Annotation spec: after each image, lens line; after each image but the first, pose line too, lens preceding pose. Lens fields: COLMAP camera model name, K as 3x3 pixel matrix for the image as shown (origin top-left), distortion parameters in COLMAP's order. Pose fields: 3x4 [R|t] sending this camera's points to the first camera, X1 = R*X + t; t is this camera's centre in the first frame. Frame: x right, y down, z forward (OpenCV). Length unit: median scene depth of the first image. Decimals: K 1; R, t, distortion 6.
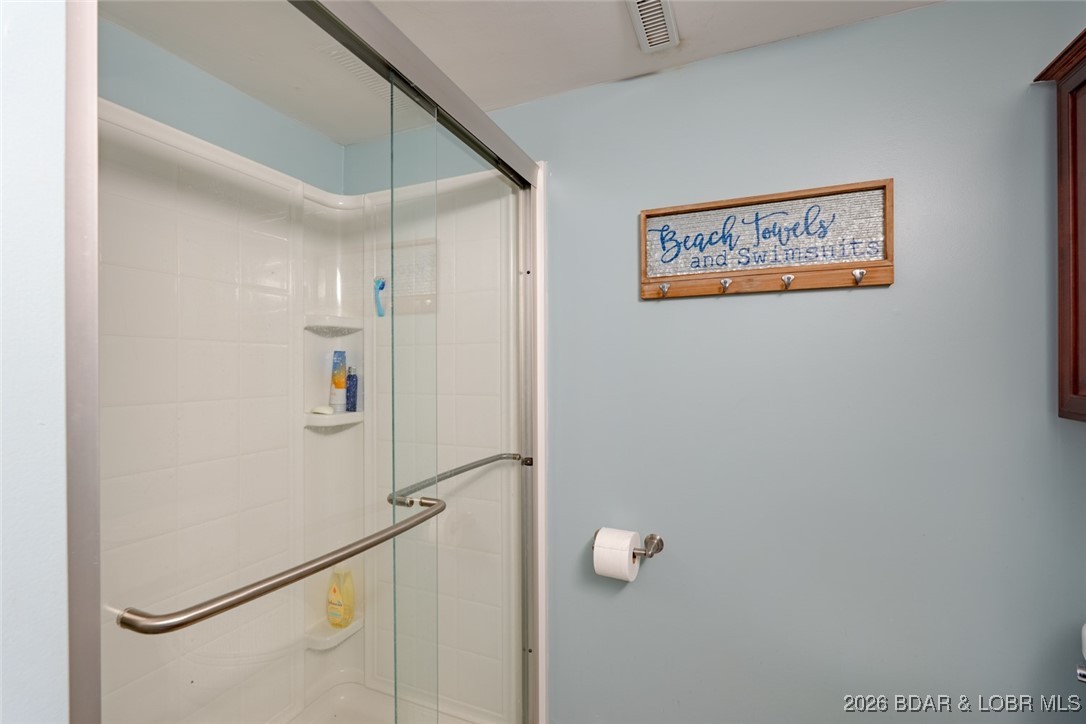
lens RADIAL K [[479.5, 0, 552.0], [0, 479.5, 363.3], [0, 0, 1]] dist [-0.002933, -0.000423]
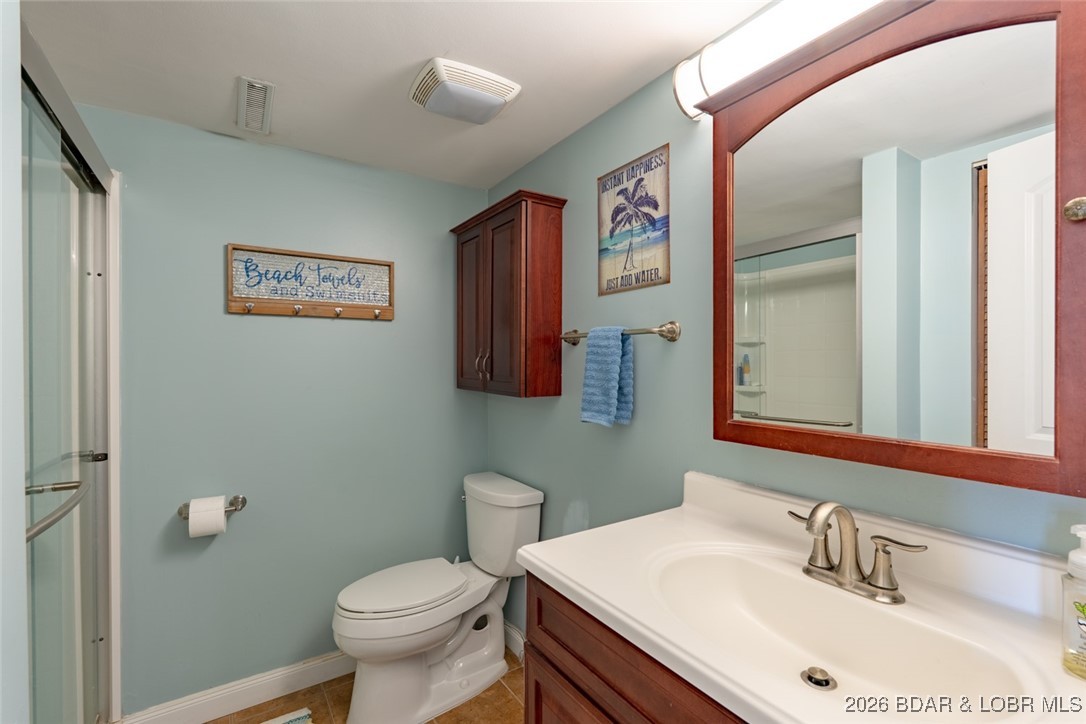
lens RADIAL K [[479.5, 0, 544.3], [0, 479.5, 363.1], [0, 0, 1]] dist [-0.002933, -0.000423]
pose [[0.540740, 0.000040, 0.841190, -0.446487], [-0.004256, 0.999987, 0.002689, -0.006783], [-0.841179, -0.005034, 0.540733, -0.410904]]
